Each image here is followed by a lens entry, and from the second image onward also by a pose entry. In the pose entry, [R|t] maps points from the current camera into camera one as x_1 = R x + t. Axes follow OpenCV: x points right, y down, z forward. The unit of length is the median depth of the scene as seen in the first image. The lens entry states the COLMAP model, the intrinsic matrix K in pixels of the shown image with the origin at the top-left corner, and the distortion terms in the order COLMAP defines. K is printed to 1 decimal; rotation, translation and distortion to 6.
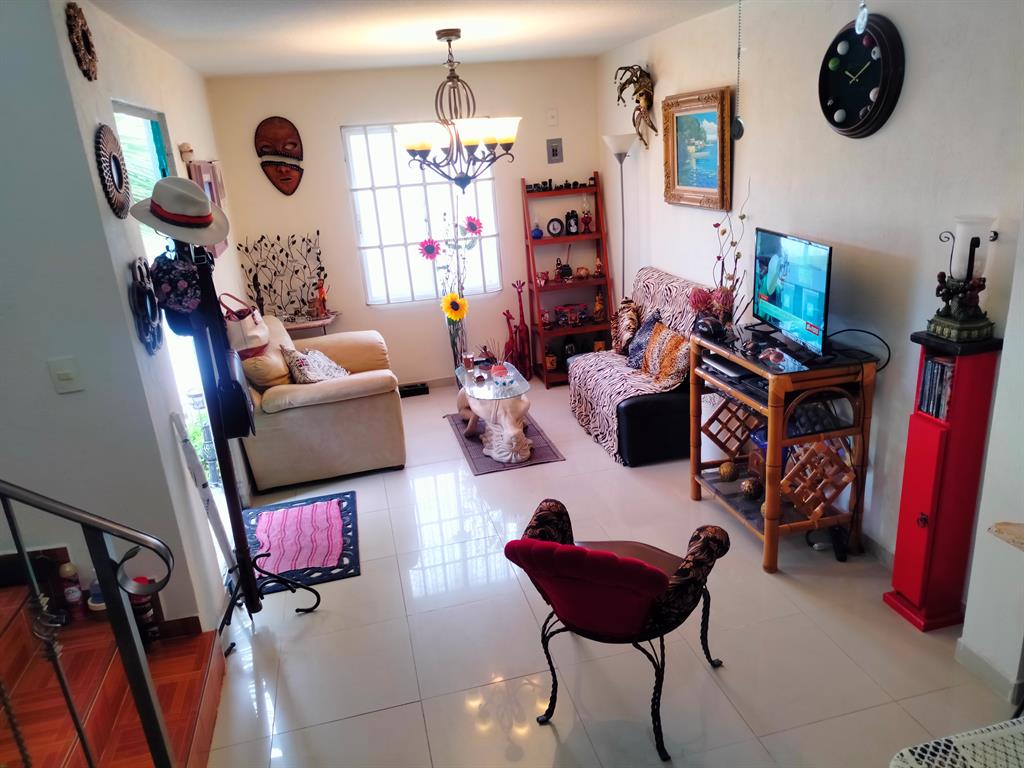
lens RADIAL K [[723.6, 0, 519.1], [0, 723.6, 380.4], [0, 0, 1]] dist [0.070117, -0.082546]
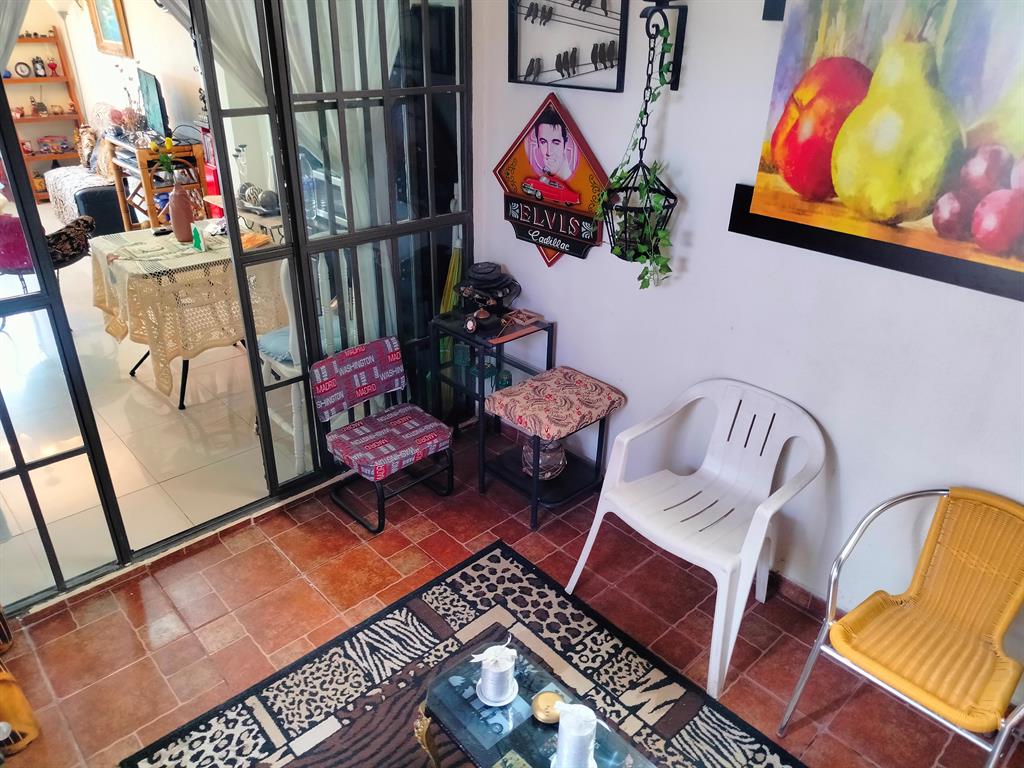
lens RADIAL K [[723.6, 0, 519.1], [0, 723.6, 380.4], [0, 0, 1]] dist [0.070117, -0.082546]
pose [[0.866804, -0.136527, 0.479595, 0.112819], [0.064598, 0.984429, 0.163485, 0.162724], [-0.494447, -0.110728, 0.862126, -0.558792]]
